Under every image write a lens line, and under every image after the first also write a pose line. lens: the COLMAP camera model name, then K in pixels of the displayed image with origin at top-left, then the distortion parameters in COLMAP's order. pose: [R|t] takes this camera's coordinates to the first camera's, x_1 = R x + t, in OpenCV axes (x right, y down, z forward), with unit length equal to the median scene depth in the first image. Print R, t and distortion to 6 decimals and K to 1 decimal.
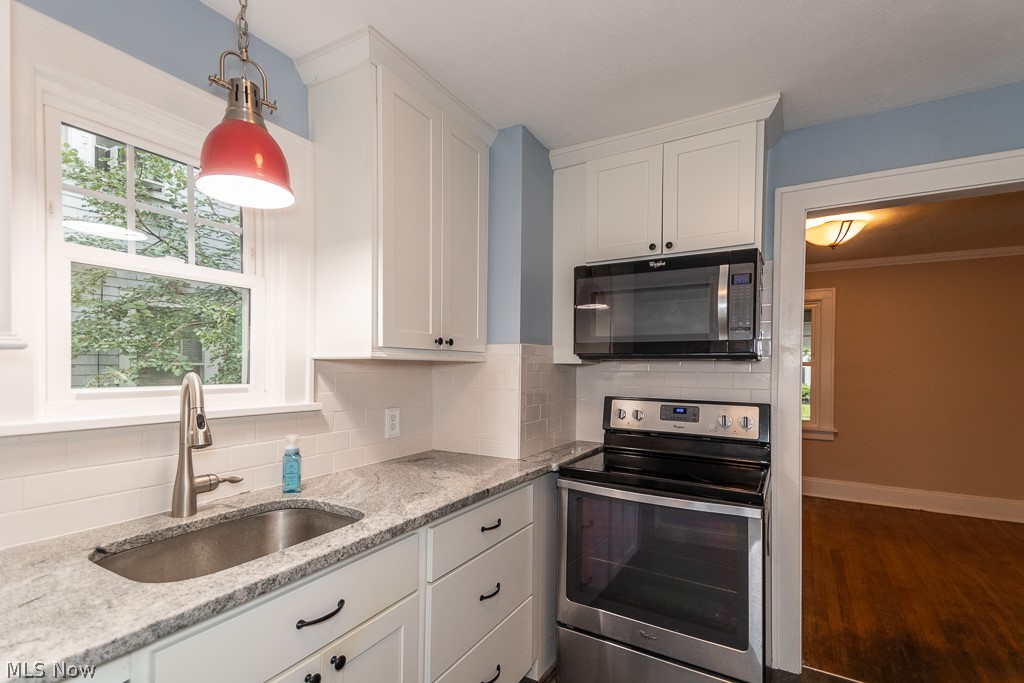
lens RADIAL K [[482.0, 0, 509.5], [0, 482.0, 348.3], [0, 0, 1]] dist [0.049751, -0.000663]
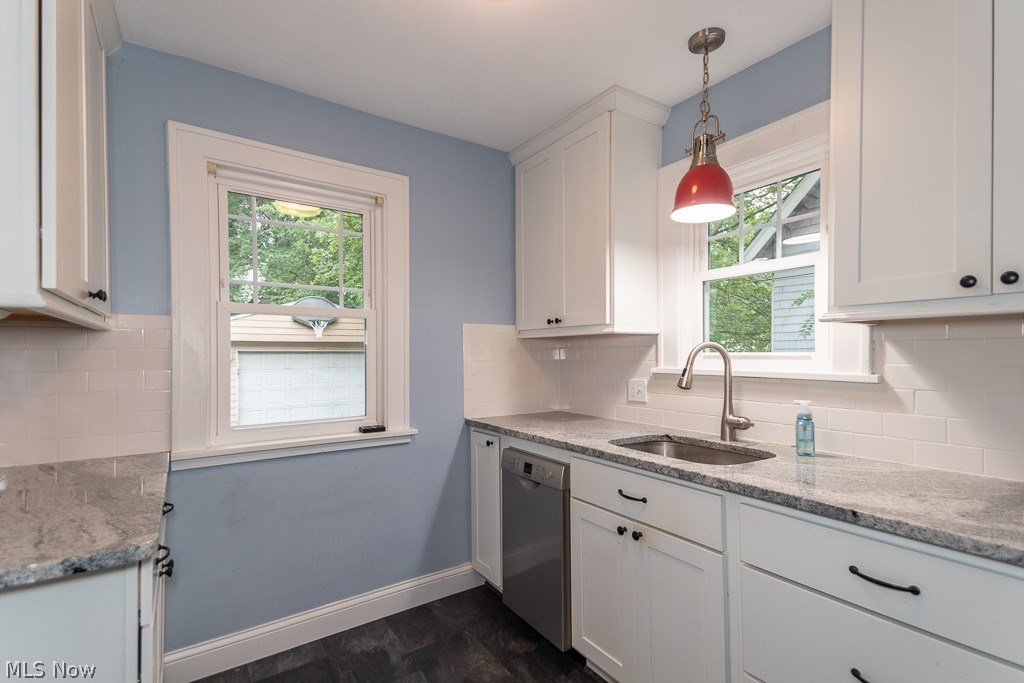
lens RADIAL K [[482.0, 0, 509.5], [0, 482.0, 348.3], [0, 0, 1]] dist [0.049751, -0.000663]
pose [[-0.431063, -0.009532, -0.902271, 0.905481], [0.038067, 0.998862, -0.028739, 0.083412], [0.901518, -0.046735, -0.430210, 1.035202]]
